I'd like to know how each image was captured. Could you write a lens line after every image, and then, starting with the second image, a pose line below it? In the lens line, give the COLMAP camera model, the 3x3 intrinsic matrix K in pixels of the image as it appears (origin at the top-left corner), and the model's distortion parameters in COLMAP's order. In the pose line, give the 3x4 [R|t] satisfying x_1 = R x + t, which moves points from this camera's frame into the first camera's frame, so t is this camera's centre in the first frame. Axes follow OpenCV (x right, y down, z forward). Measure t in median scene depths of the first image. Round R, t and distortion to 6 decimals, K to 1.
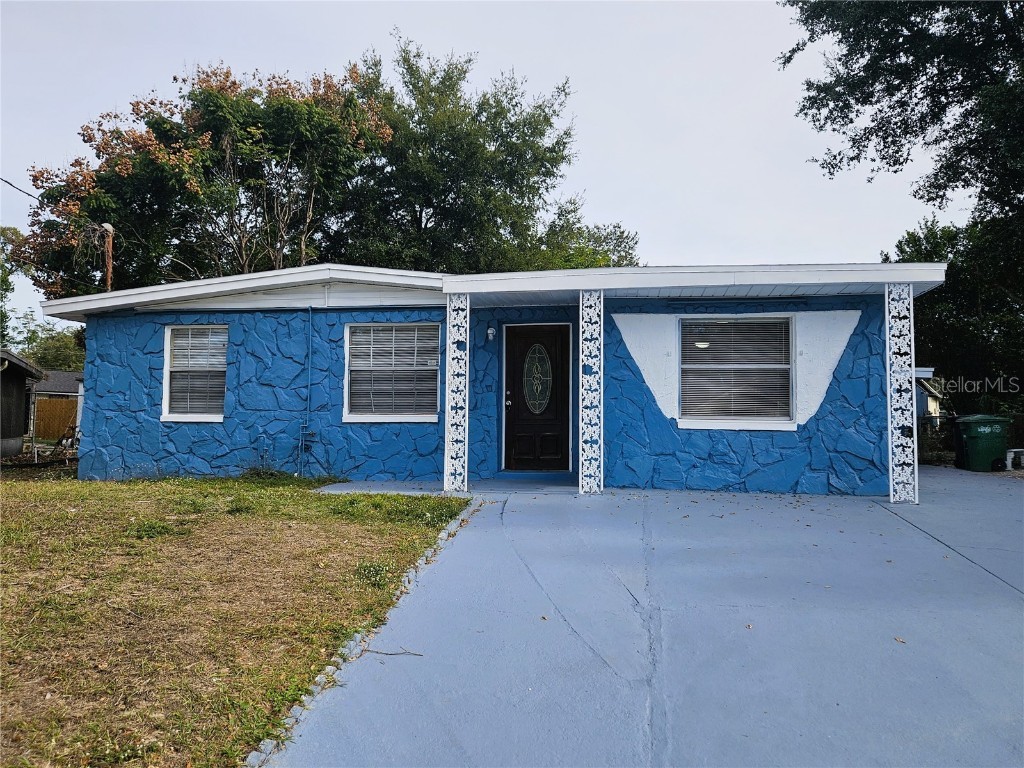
lens RADIAL K [[686.6, 0, 513.0], [0, 686.6, 385.4], [0, 0, 1]] dist [0.001160, 0.000020]
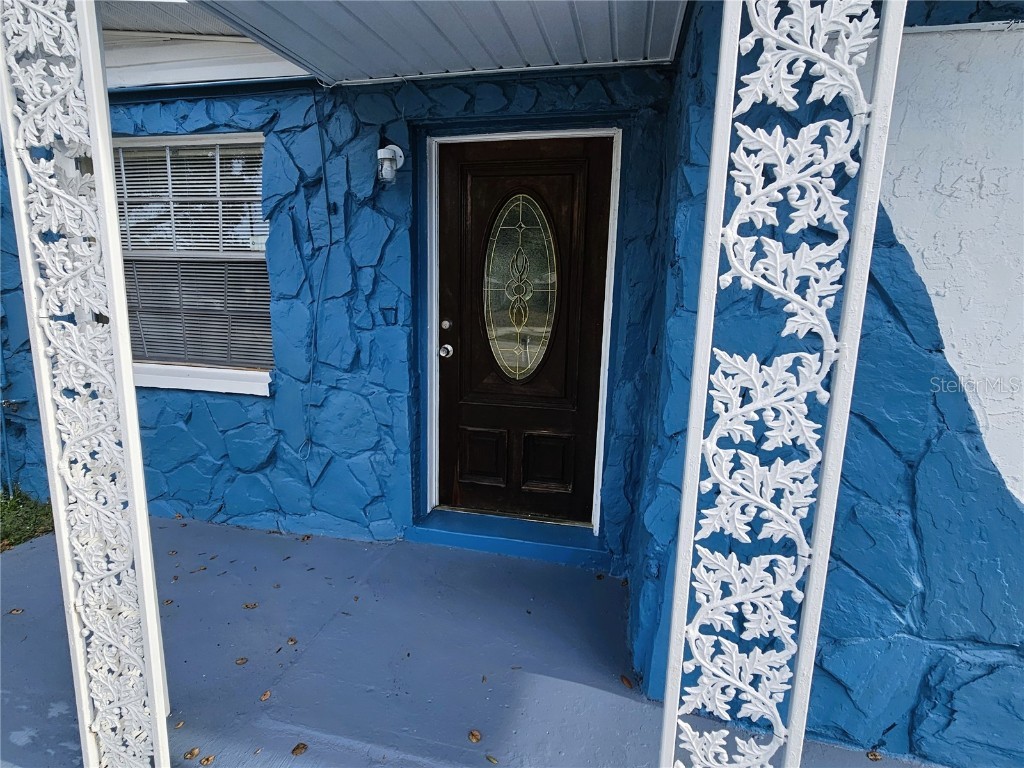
lens RADIAL K [[523.8, 0, 512.3], [0, 523.8, 375.8], [0, 0, 1]] dist [-0.000519, -0.001628]
pose [[0.997998, 0.027883, -0.056760, 0.057396], [-0.014171, 0.973329, 0.228977, -0.035174], [0.061631, -0.227714, 0.971776, 0.825028]]
